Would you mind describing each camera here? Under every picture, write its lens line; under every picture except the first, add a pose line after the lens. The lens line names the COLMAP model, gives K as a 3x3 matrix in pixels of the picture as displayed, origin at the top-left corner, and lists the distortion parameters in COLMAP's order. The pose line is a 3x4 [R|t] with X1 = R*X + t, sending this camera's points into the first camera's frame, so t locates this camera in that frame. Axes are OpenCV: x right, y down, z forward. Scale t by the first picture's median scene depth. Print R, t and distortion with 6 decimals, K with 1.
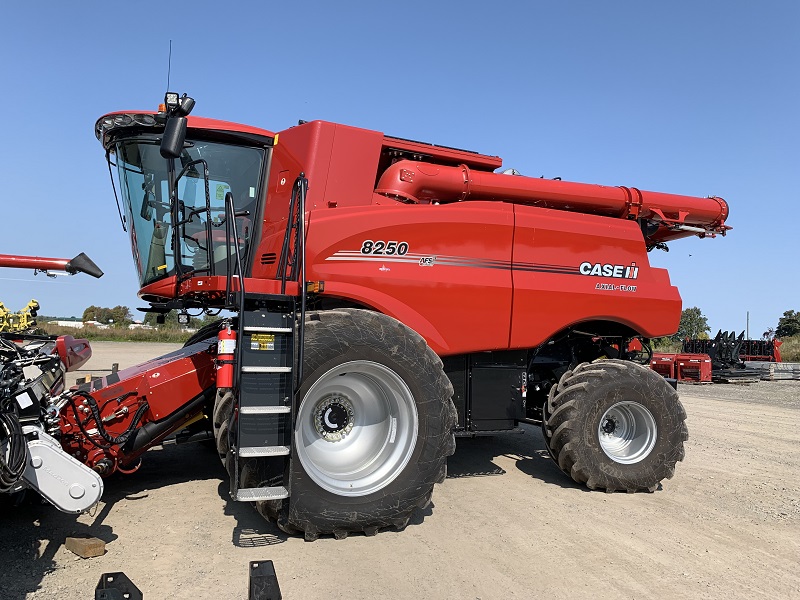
lens RADIAL K [[612.7, 0, 385.9], [0, 612.7, 302.0], [0, 0, 1]] dist [0.050384, -0.071354]
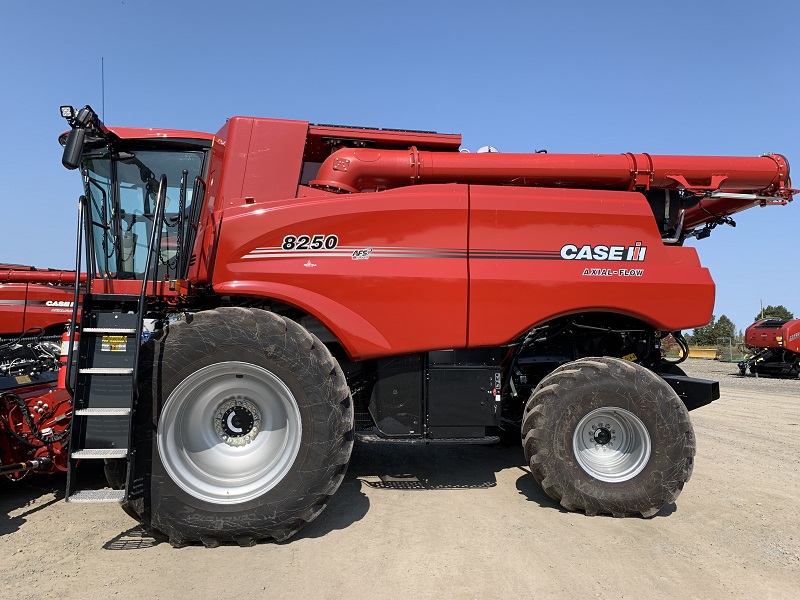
lens RADIAL K [[612.7, 0, 385.9], [0, 612.7, 302.0], [0, 0, 1]] dist [0.050384, -0.071354]
pose [[0.960188, -0.038044, -0.276752, 0.341952], [0.036029, 0.999274, -0.012365, 0.018146], [0.277021, 0.001902, 0.960862, 0.113408]]
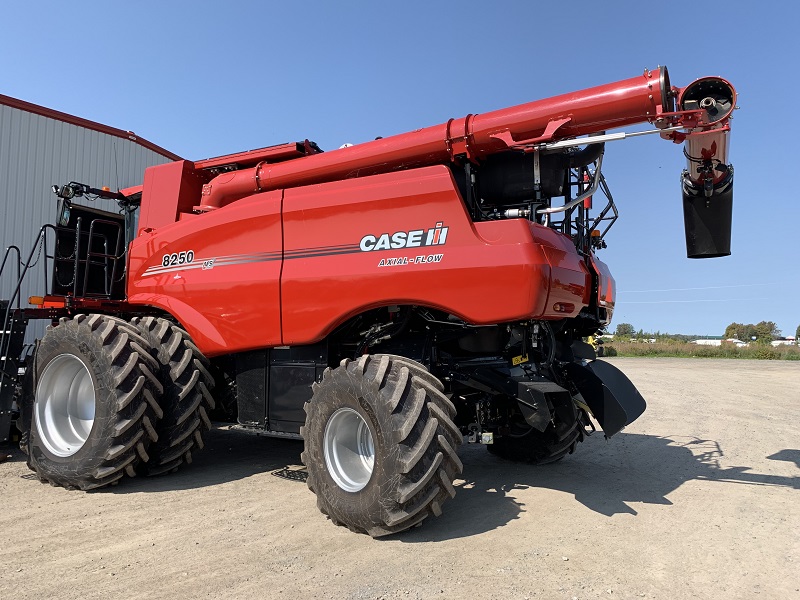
lens RADIAL K [[612.7, 0, 385.9], [0, 612.7, 302.0], [0, 0, 1]] dist [0.050384, -0.071354]
pose [[0.562863, -0.080470, -0.822624, 1.078216], [0.055898, 0.996677, -0.059248, 0.077125], [0.824658, -0.012635, 0.565491, 0.616653]]
